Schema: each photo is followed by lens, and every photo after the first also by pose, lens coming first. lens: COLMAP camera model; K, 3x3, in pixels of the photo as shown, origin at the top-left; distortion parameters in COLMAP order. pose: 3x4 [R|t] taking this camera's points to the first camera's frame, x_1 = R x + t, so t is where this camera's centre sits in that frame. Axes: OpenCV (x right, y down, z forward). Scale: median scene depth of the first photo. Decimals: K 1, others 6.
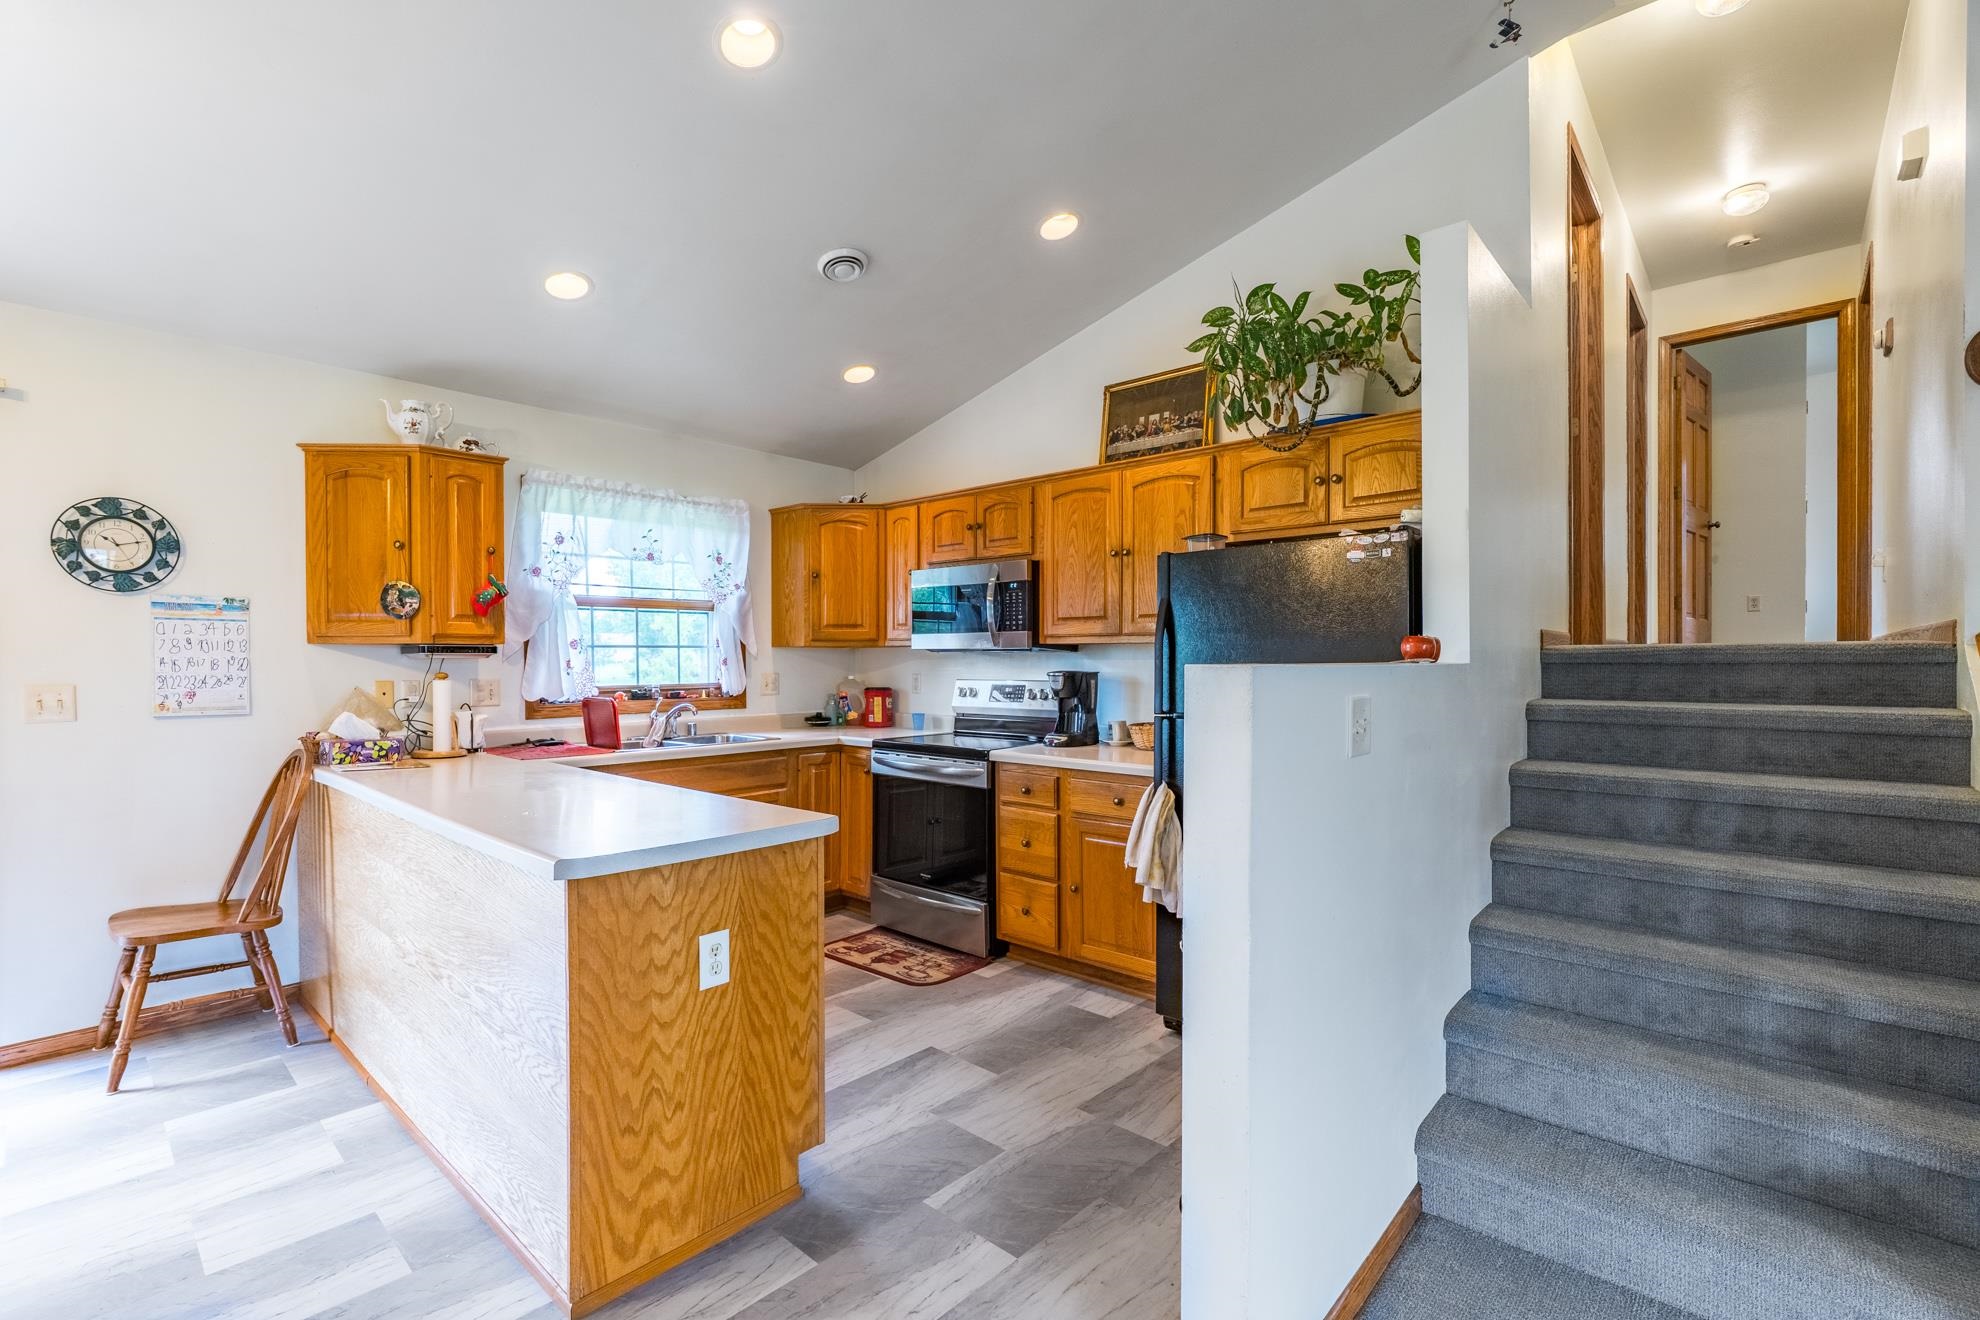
lens RADIAL K [[899.7, 0, 975.0], [0, 899.7, 668.1], [0, 0, 1]] dist [-0.013982, 0.006573]
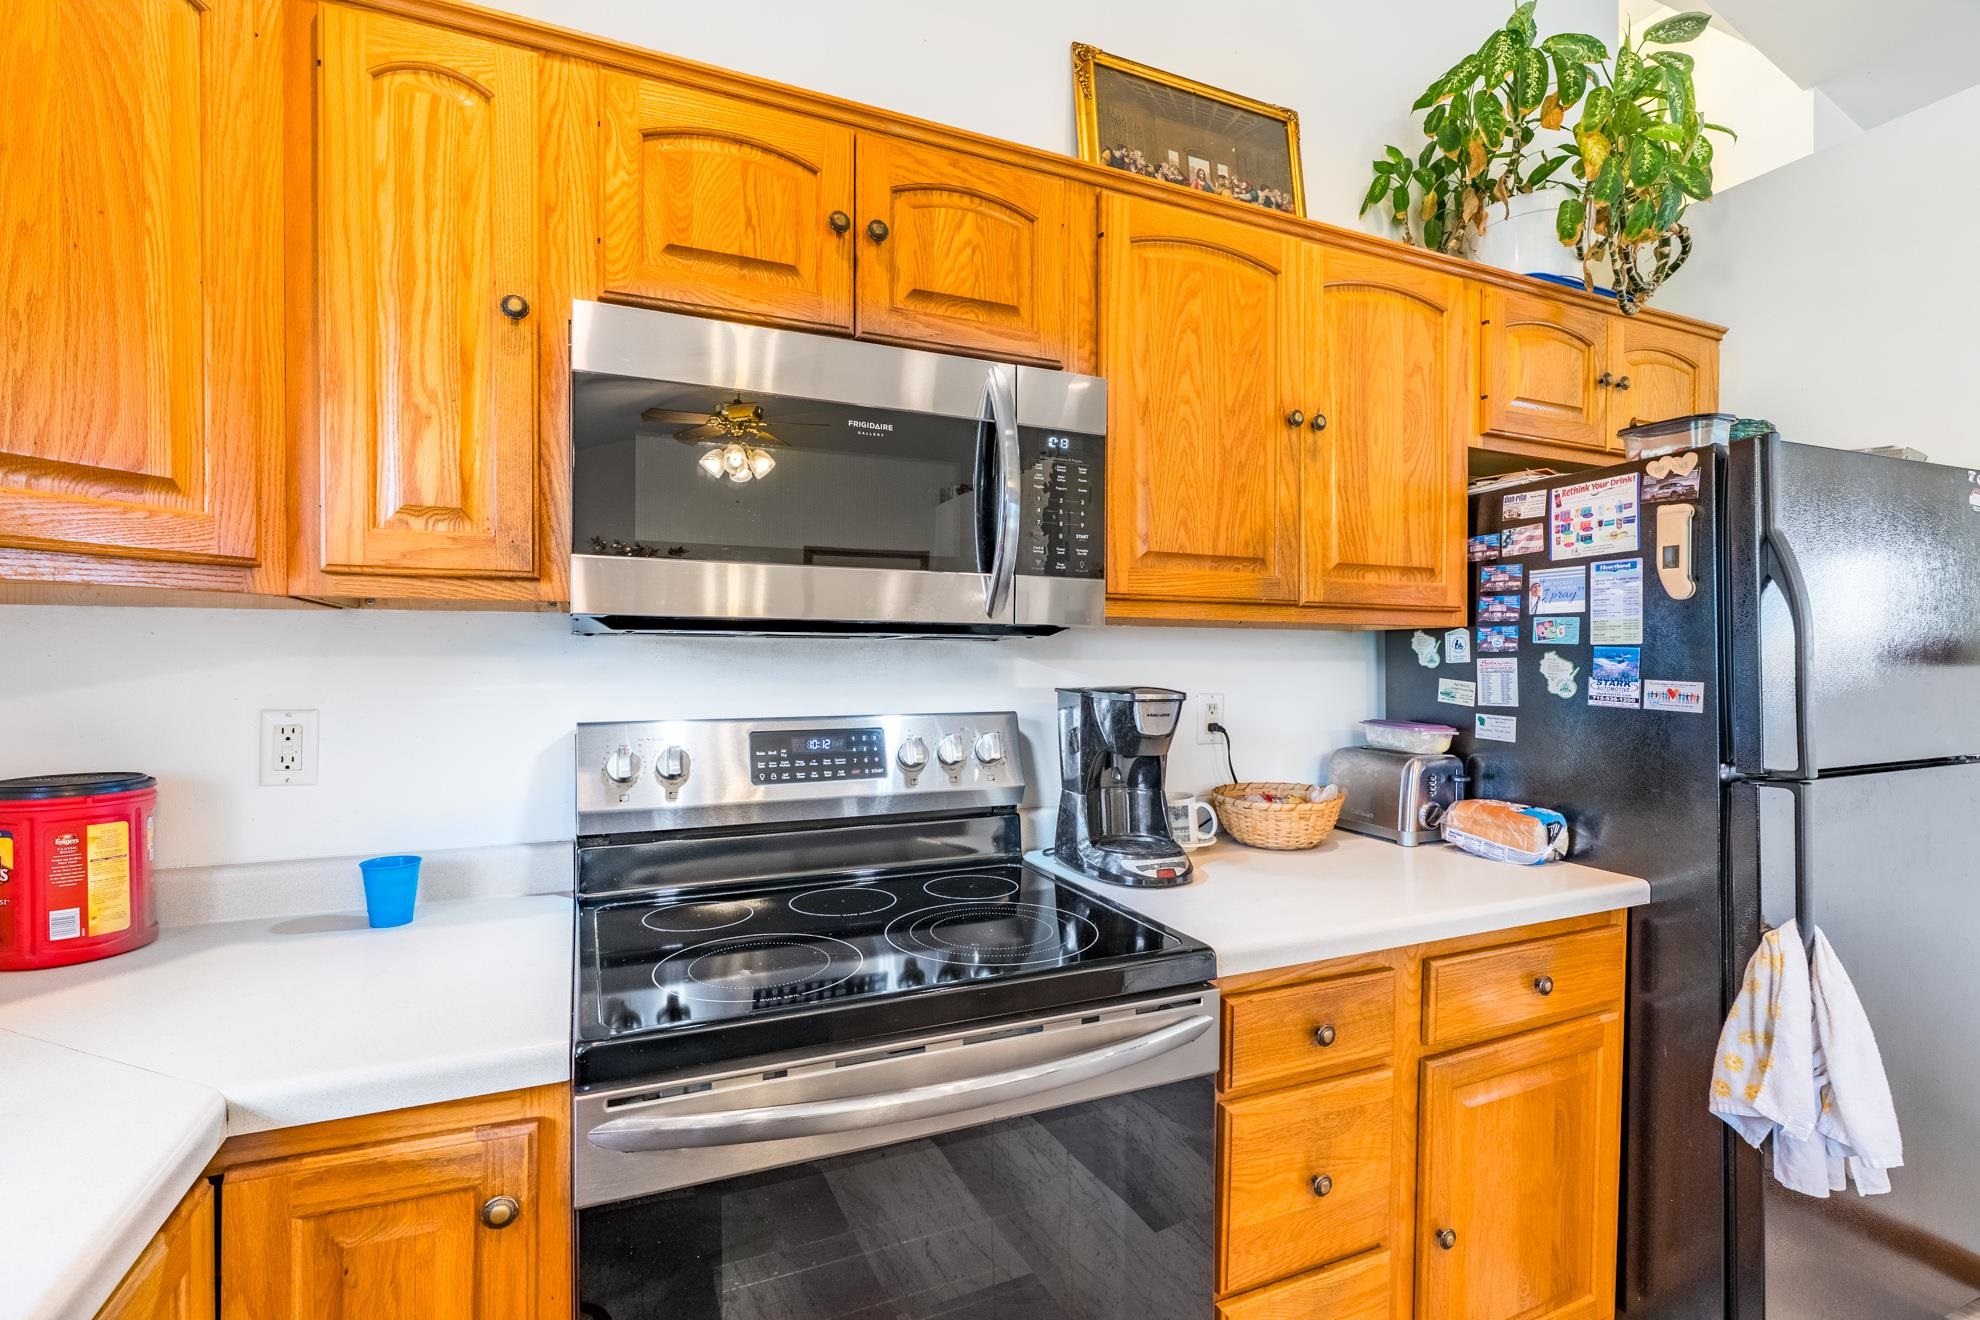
lens RADIAL K [[899.7, 0, 1037.0], [0, 899.7, 659.7], [0, 0, 1]] dist [-0.013982, 0.006573]
pose [[0.388033, 0.001894, 0.921644, -0.311542], [0.004584, 0.999982, -0.003985, -0.008795], [-0.921634, 0.005771, 0.388017, 0.987710]]
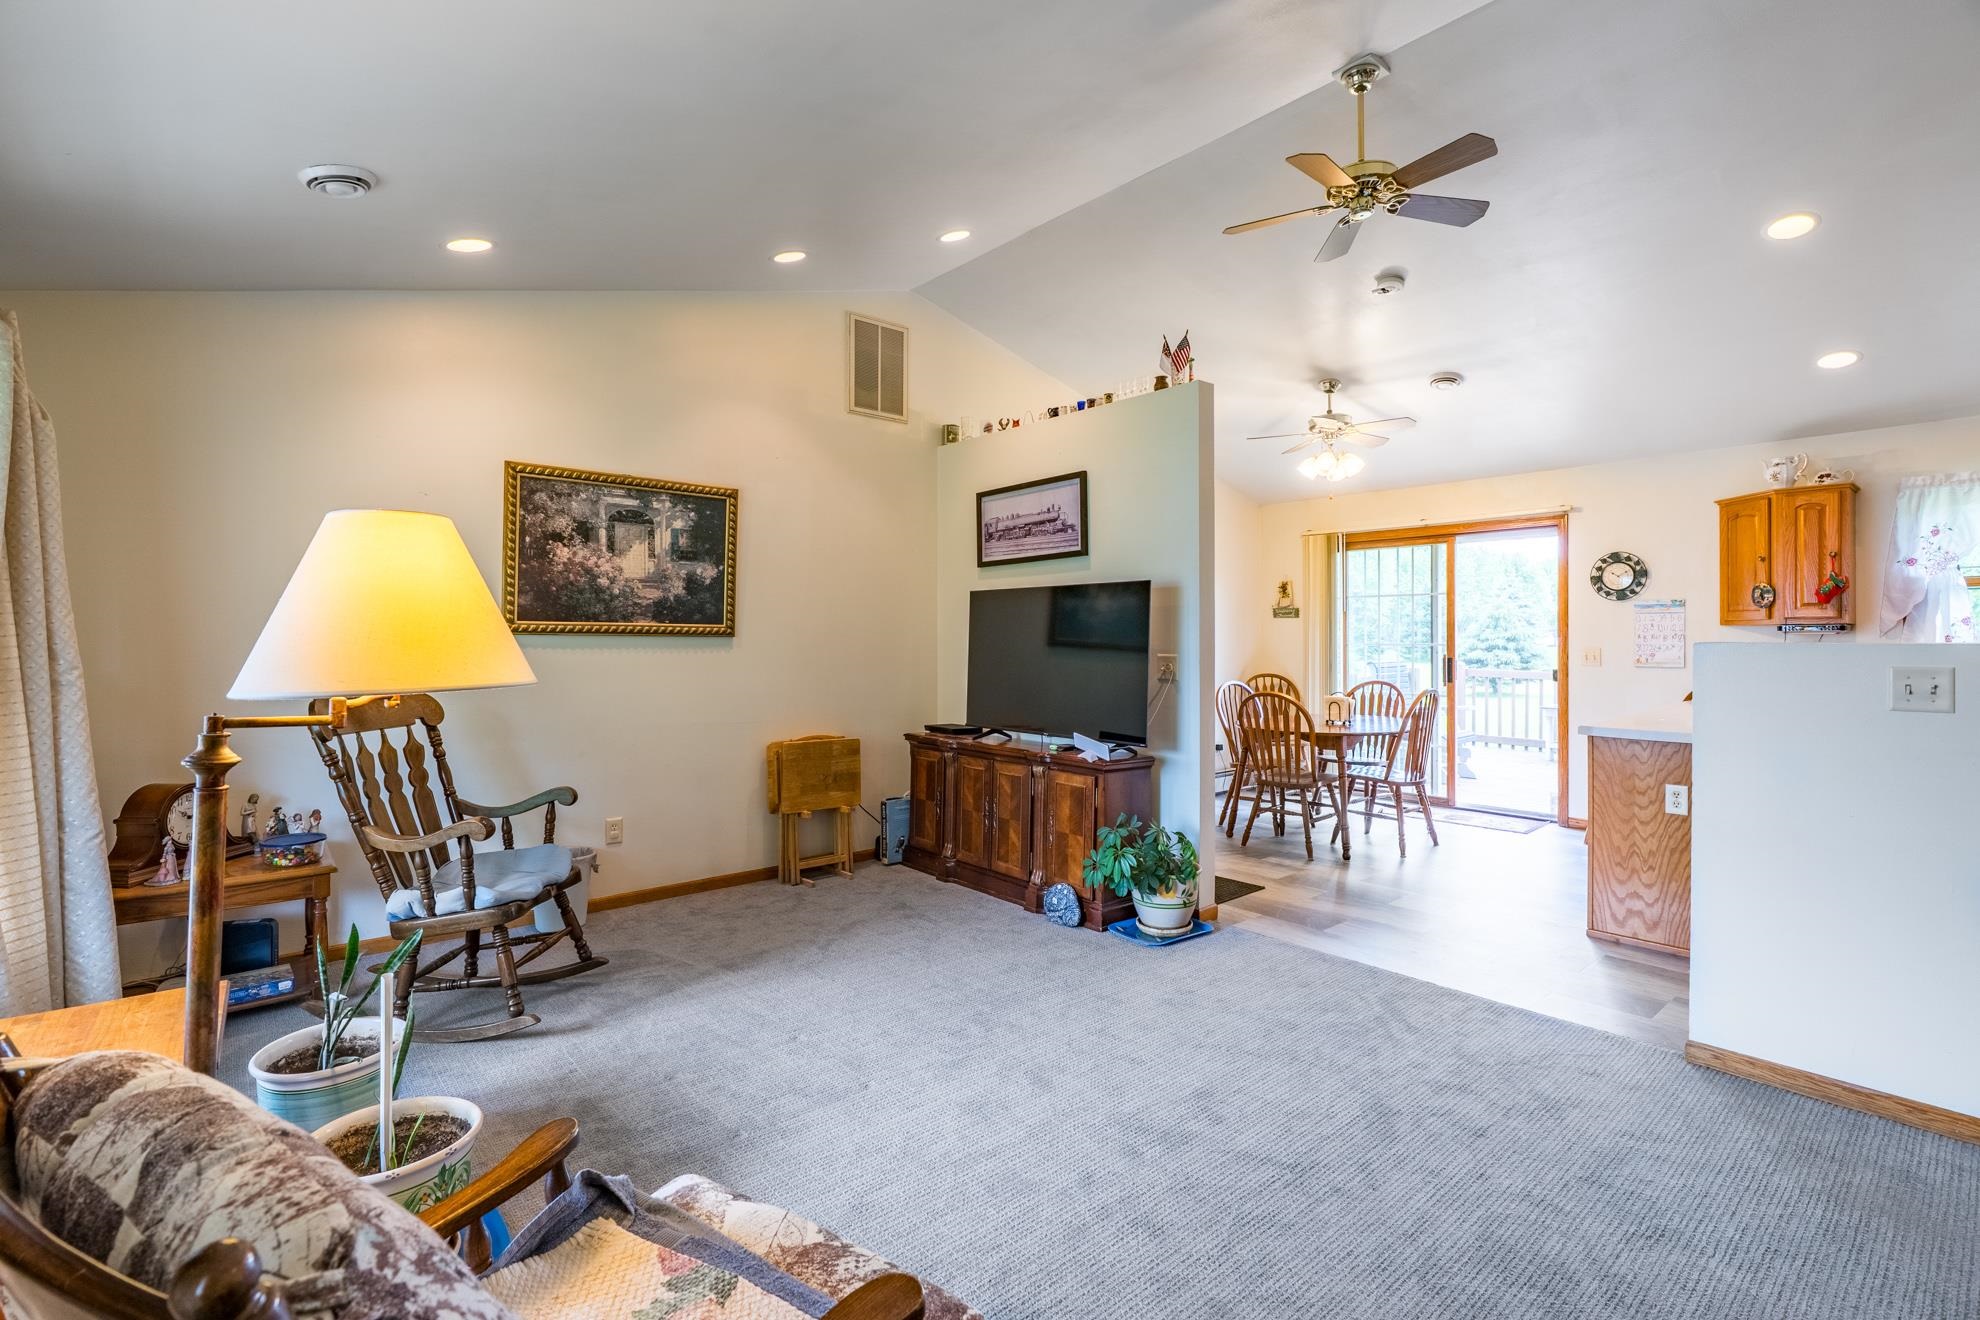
lens RADIAL K [[899.7, 0, 1005.2], [0, 899.7, 637.4], [0, 0, 1]] dist [-0.013982, 0.006573]
pose [[-0.099055, 0.001913, -0.995080, 0.920103], [-0.005067, 0.999984, 0.002427, -0.002739], [0.995069, 0.005282, -0.099044, -0.105559]]
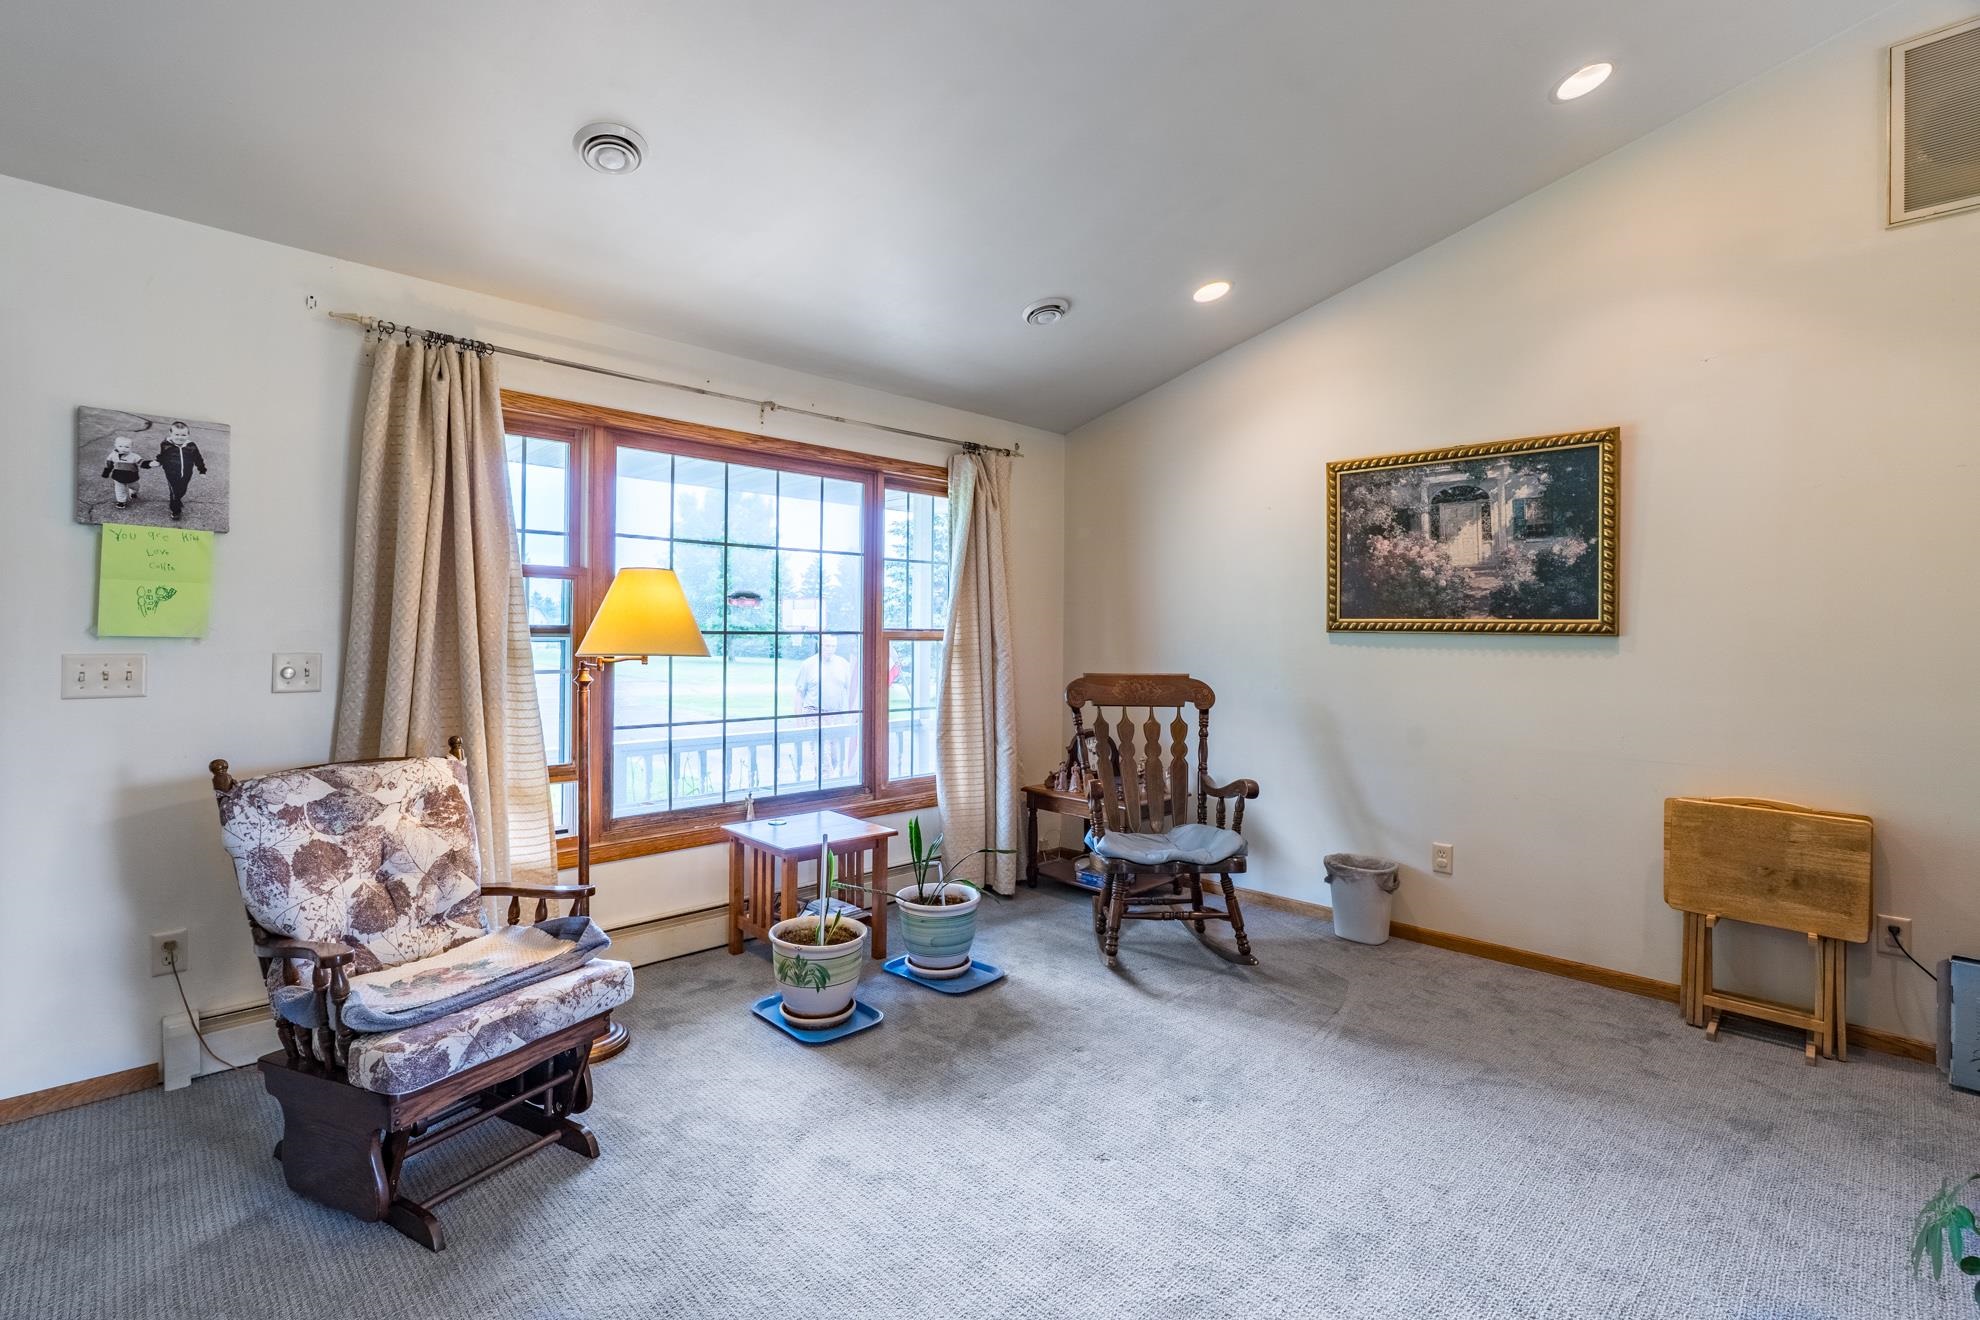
lens RADIAL K [[899.7, 0, 953.5], [0, 899.7, 628.7], [0, 0, 1]] dist [-0.013982, 0.006573]
pose [[-0.998436, -0.003544, 0.055789, 0.287737], [-0.003538, 0.999994, 0.000214, -0.003760], [-0.055789, 0.000017, -0.998443, 0.331757]]
